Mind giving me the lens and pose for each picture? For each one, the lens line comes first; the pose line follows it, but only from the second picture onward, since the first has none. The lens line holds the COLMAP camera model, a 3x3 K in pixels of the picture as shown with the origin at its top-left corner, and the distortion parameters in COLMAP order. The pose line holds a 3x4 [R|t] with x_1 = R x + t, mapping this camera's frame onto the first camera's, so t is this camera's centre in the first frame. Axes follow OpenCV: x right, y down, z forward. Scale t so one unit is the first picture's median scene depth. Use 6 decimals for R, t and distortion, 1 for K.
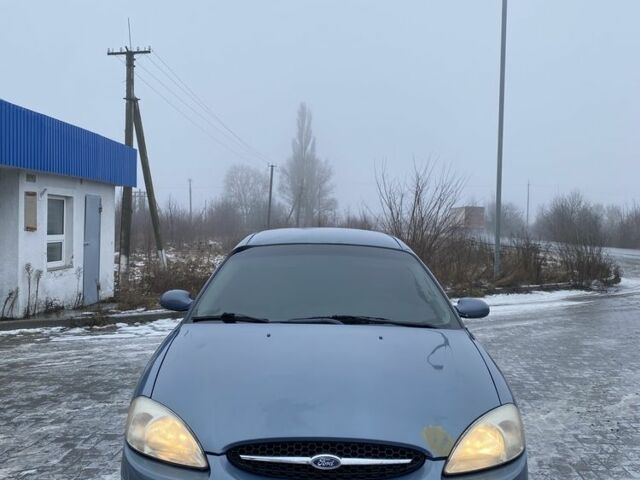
lens RADIAL K [[644.0, 0, 321.7], [0, 644.0, 235.9], [0, 0, 1]] dist [0.053274, 0.000000]
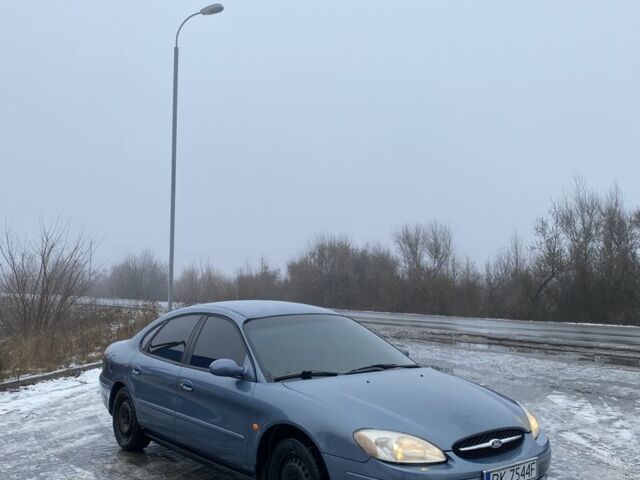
lens RADIAL K [[644.0, 0, 318.1], [0, 644.0, 239.1], [0, 0, 1]] dist [0.053274, 0.000000]
pose [[0.768123, 0.030069, 0.639595, -0.333999], [0.021493, 0.997123, -0.072690, -0.018241], [-0.639941, 0.069582, 0.765267, -0.015076]]
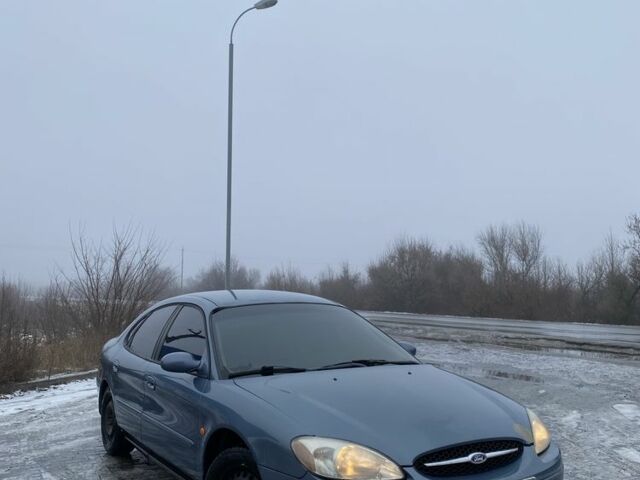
lens RADIAL K [[644.0, 0, 332.1], [0, 644.0, 232.8], [0, 0, 1]] dist [0.053274, 0.000000]
pose [[0.839972, 0.031135, 0.541735, -0.226321], [0.024653, 0.995132, -0.095418, -0.000356], [-0.542069, 0.093504, 0.835116, -0.005366]]
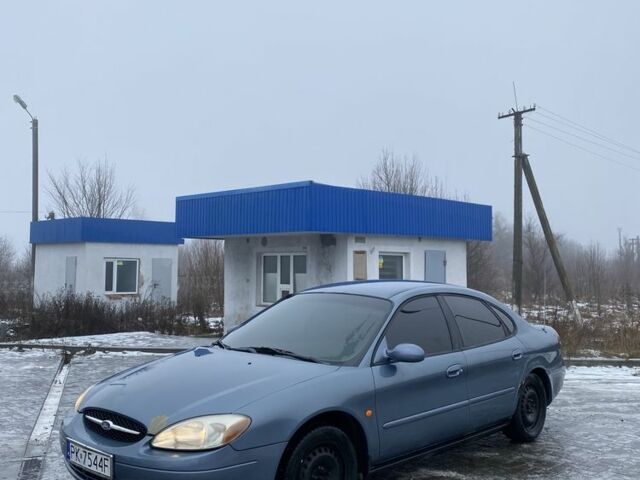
lens RADIAL K [[644.0, 0, 316.3], [0, 644.0, 240.9], [0, 0, 1]] dist [0.053274, 0.000000]
pose [[0.734514, -0.041297, -0.677336, 0.340633], [-0.006188, 0.997697, -0.067540, -0.001805], [0.678566, 0.053801, 0.732567, 0.029739]]
